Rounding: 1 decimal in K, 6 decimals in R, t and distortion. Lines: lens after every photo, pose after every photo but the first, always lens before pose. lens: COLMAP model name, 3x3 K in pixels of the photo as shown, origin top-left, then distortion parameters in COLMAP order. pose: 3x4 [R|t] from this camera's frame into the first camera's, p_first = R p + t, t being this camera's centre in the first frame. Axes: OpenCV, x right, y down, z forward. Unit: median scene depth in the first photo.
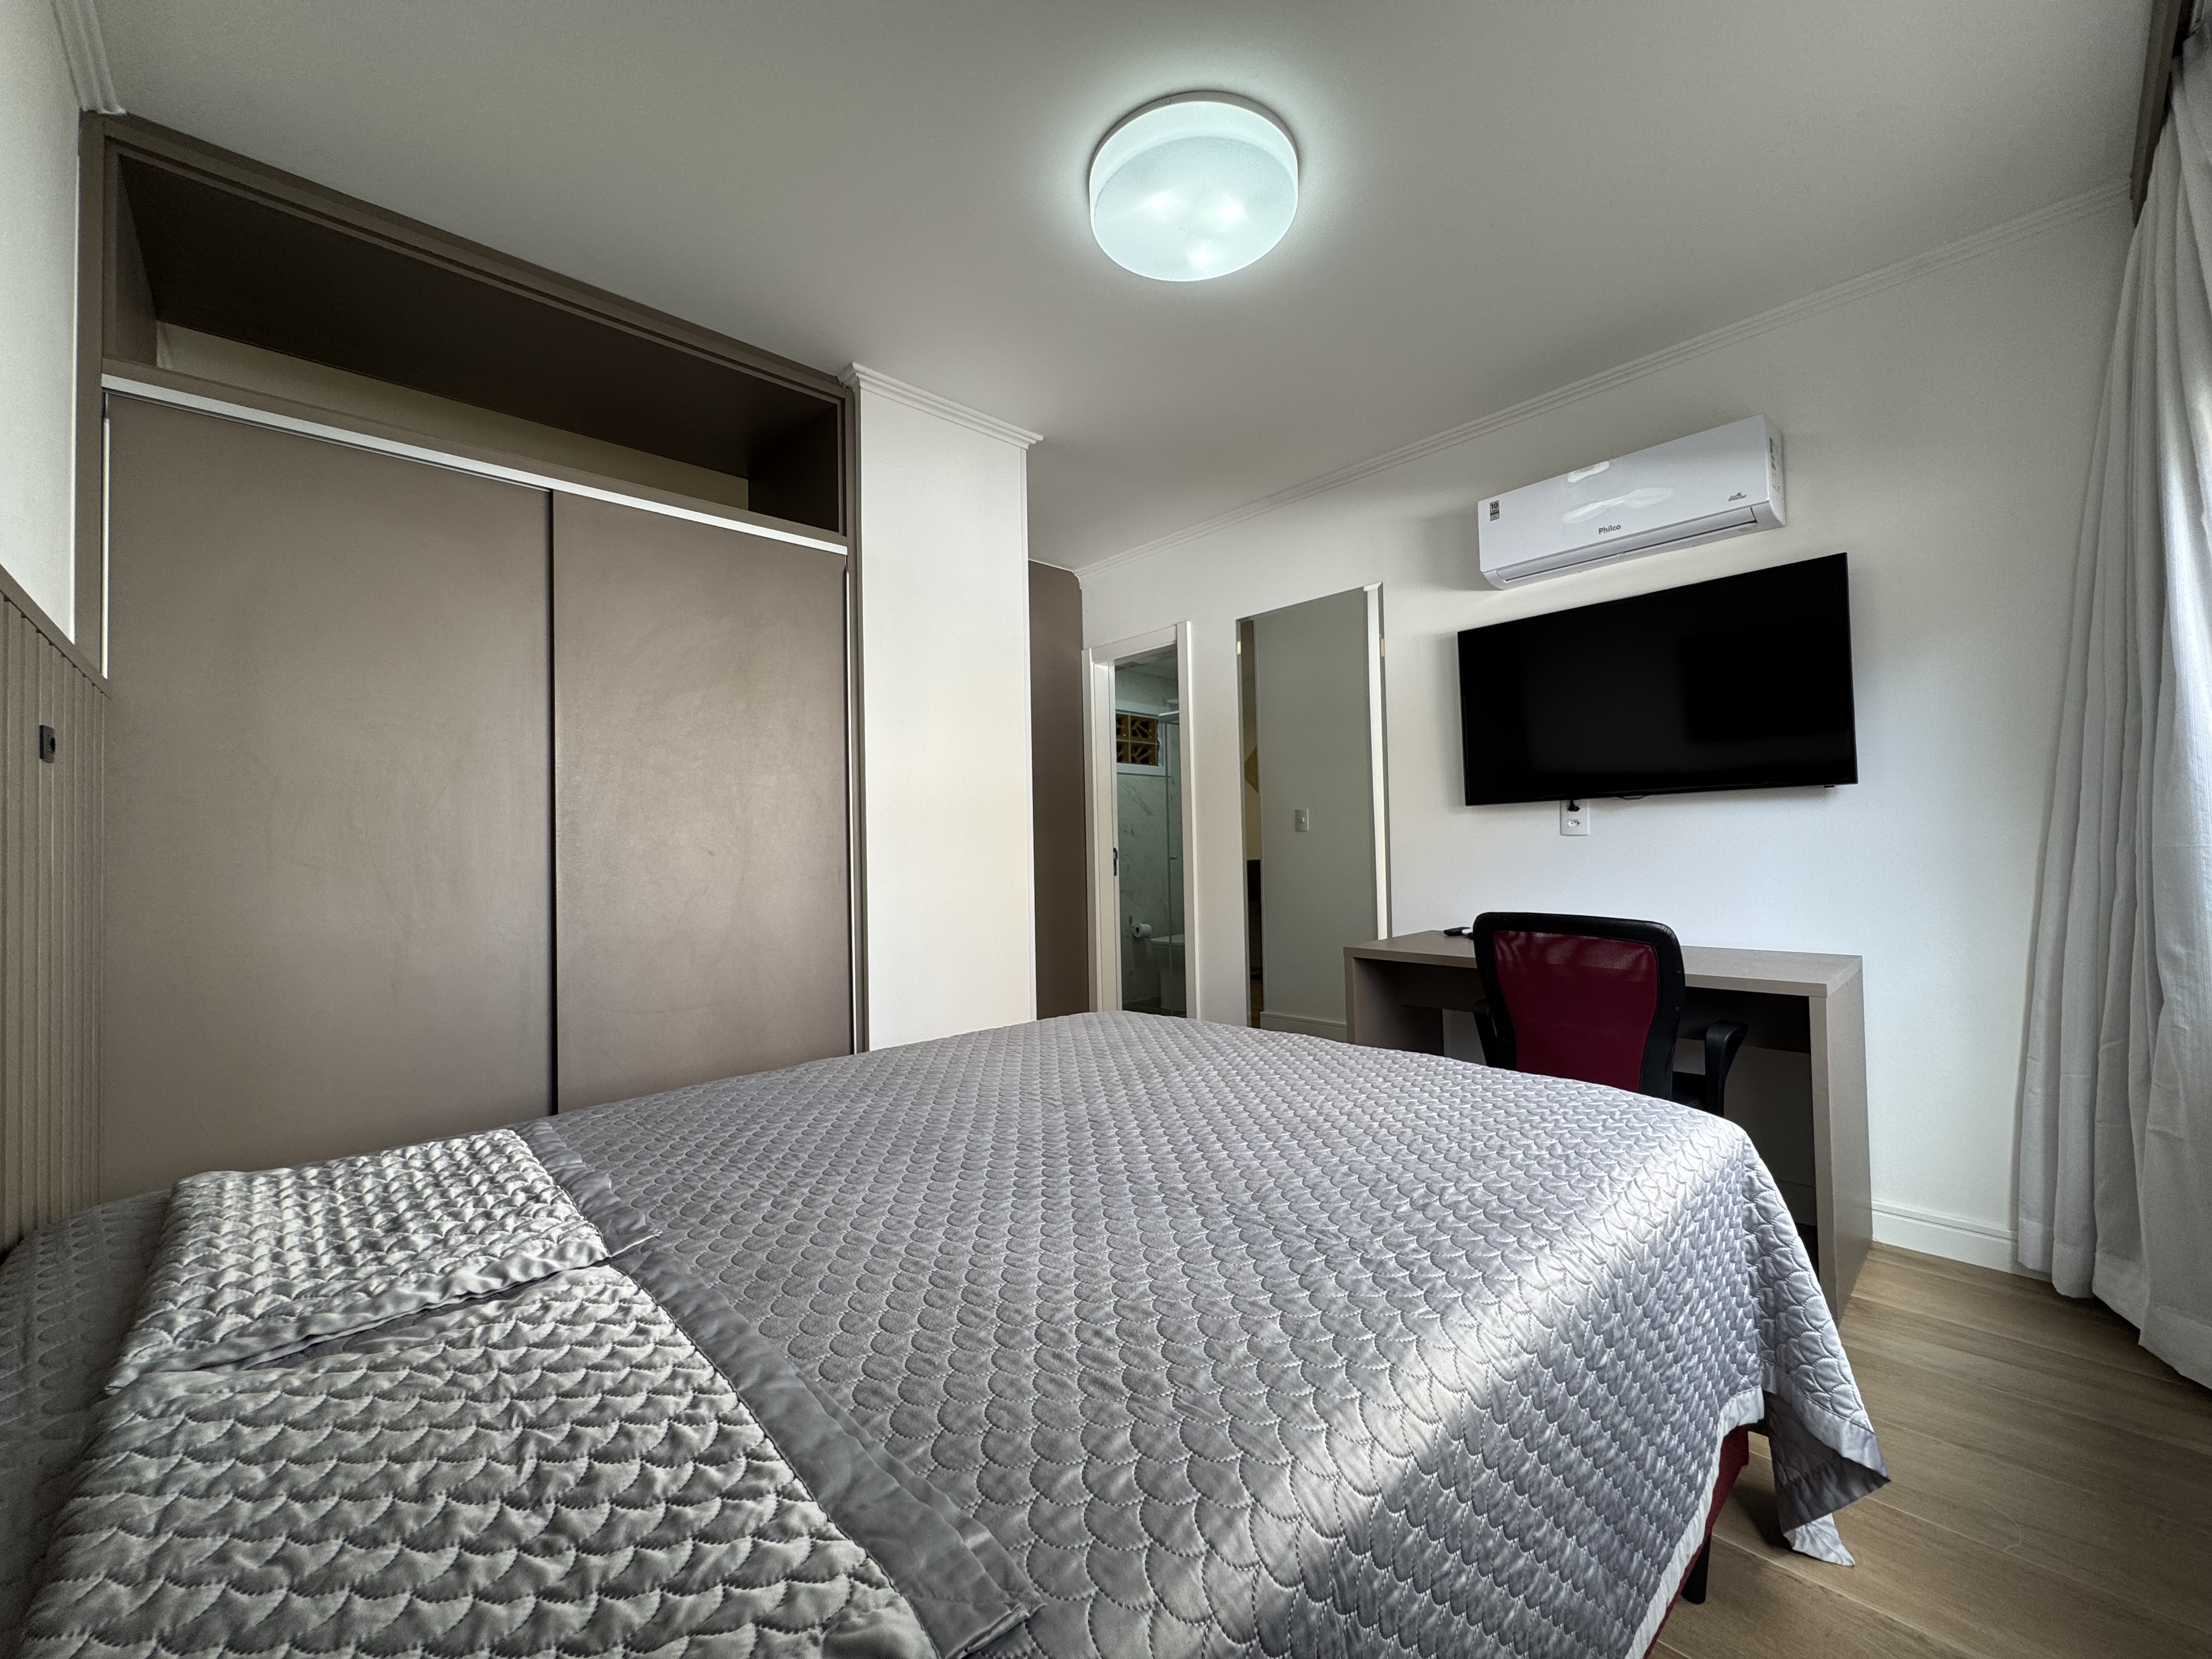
lens RADIAL K [[881.7, 0, 1100.1], [0, 881.7, 812.5], [0, 0, 1]] dist [-0.002767, 0.000248]
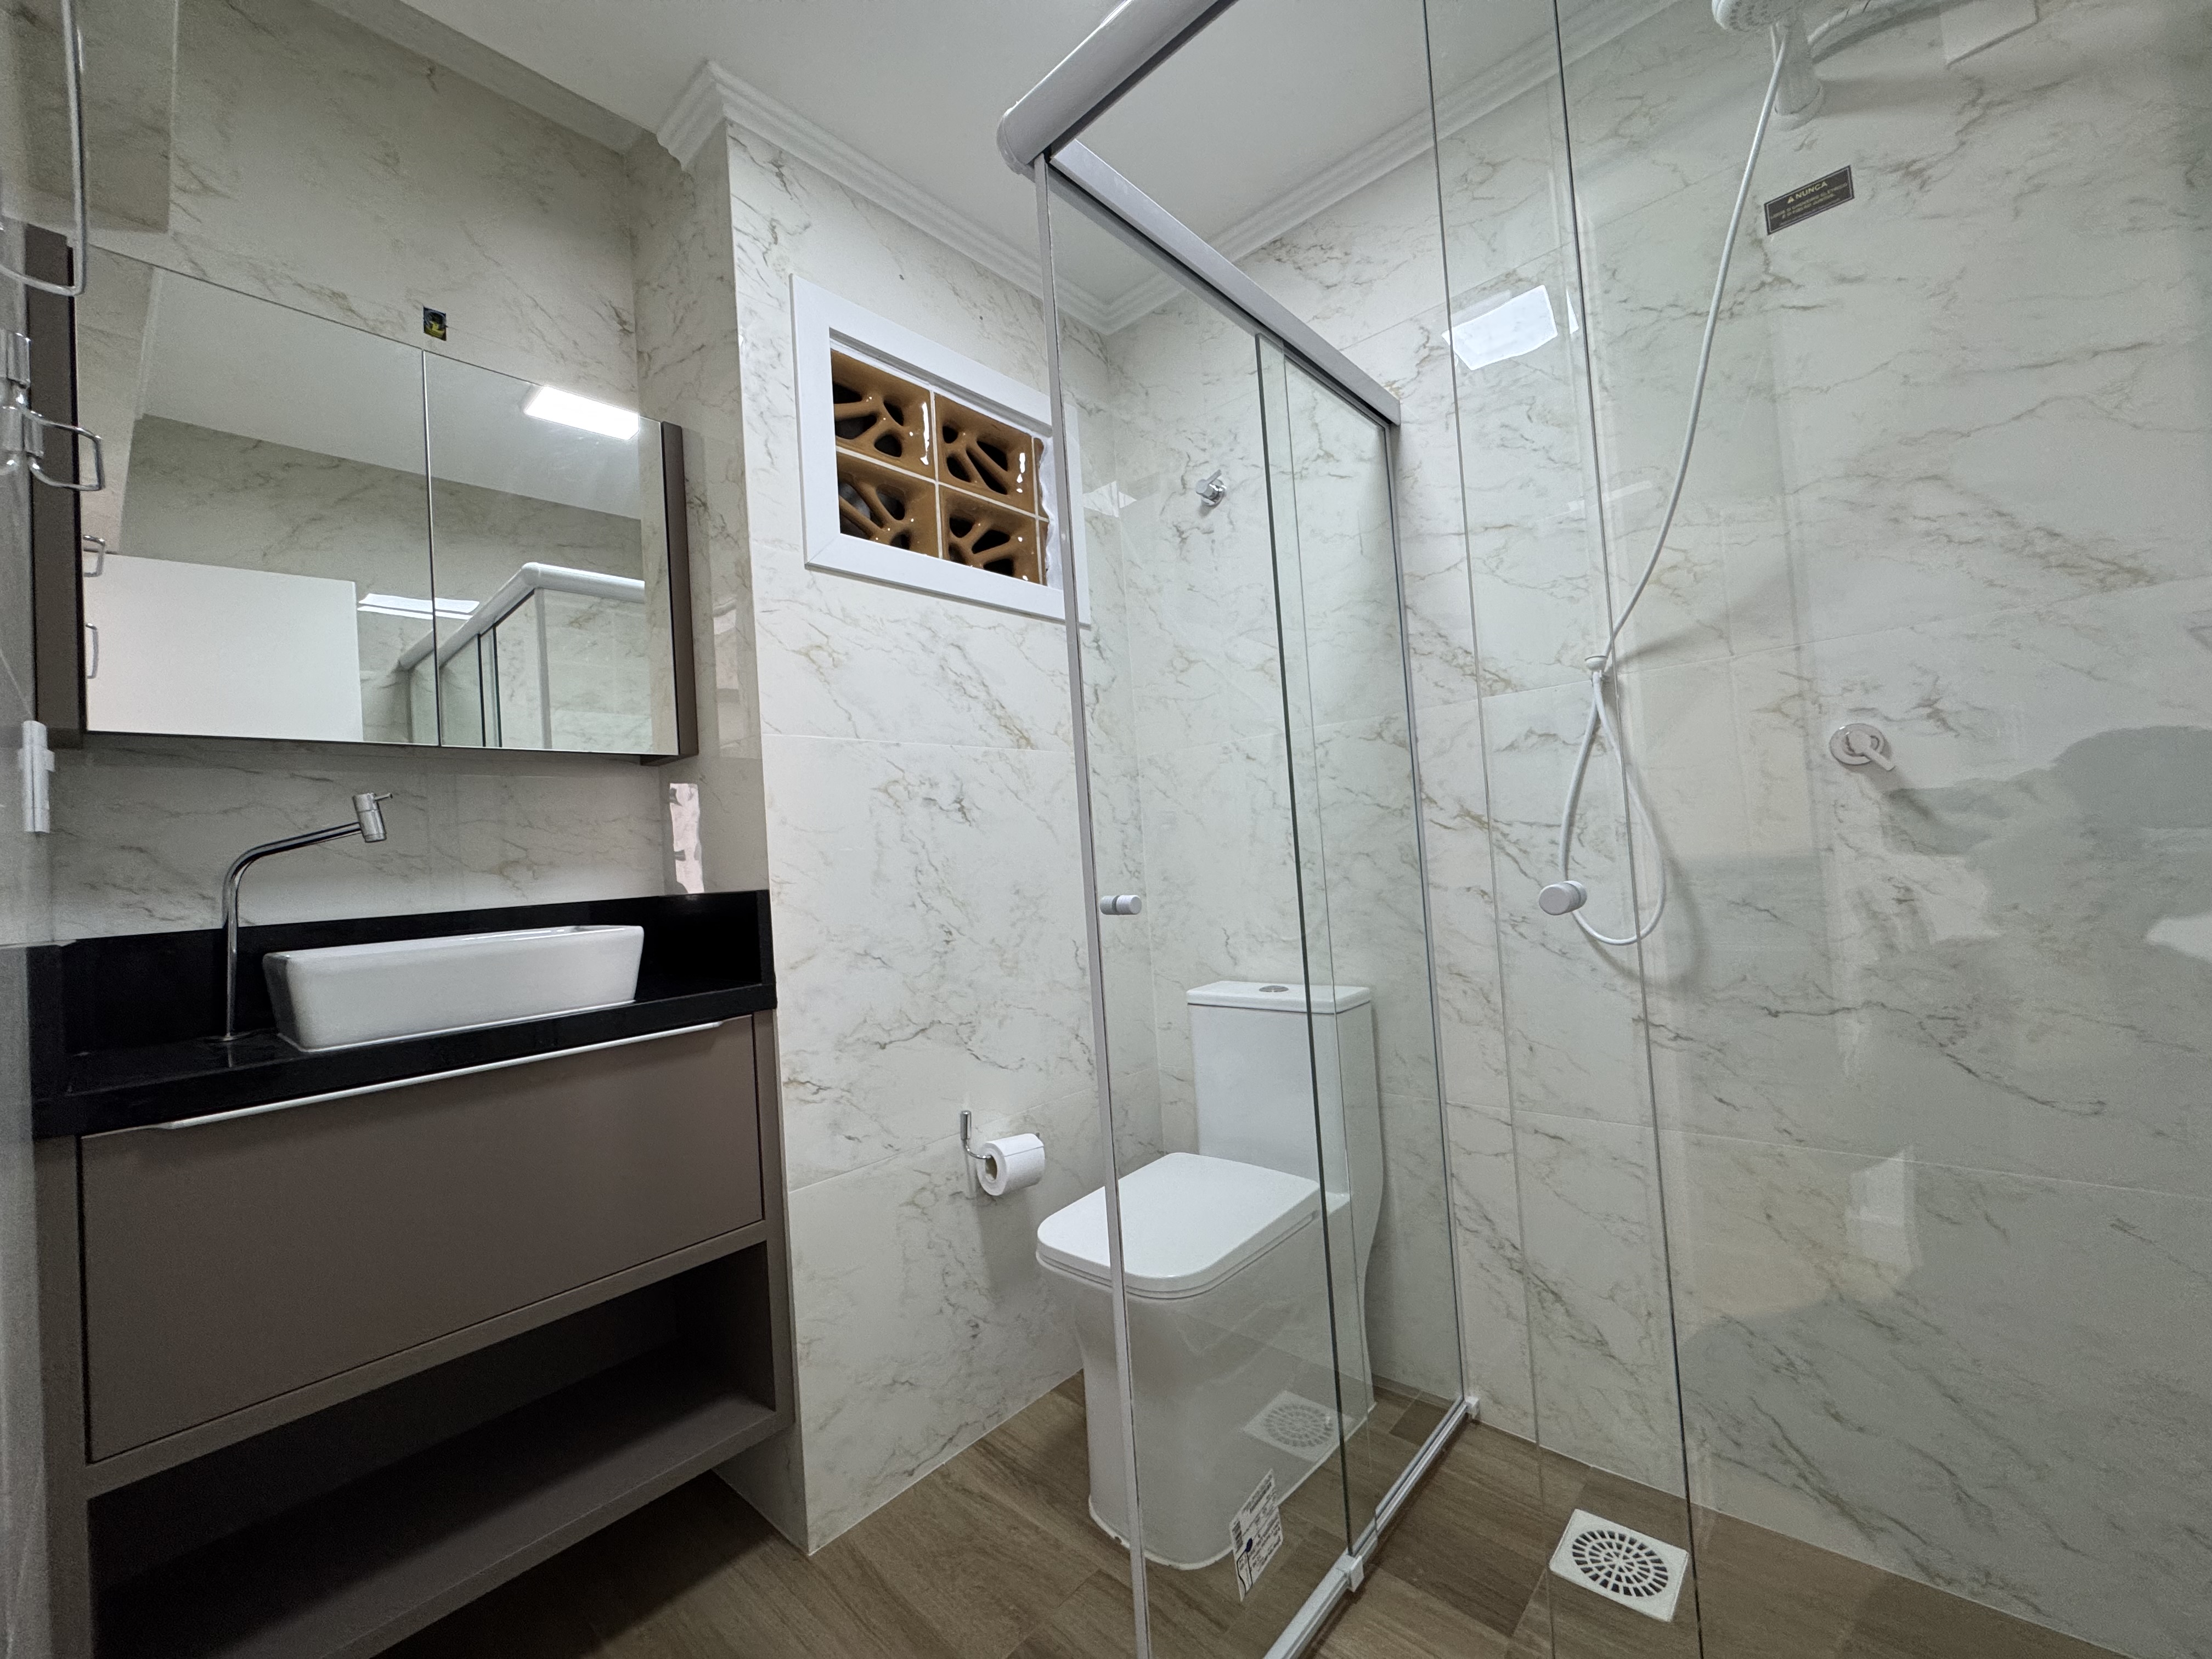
lens RADIAL K [[881.7, 0, 1107.3], [0, 881.7, 829.9], [0, 0, 1]] dist [-0.002767, 0.000248]
pose [[0.994487, -0.048990, 0.092715, 0.055286], [0.047335, 0.998680, 0.019966, 0.026544], [-0.093571, -0.015468, 0.995492, 0.700768]]
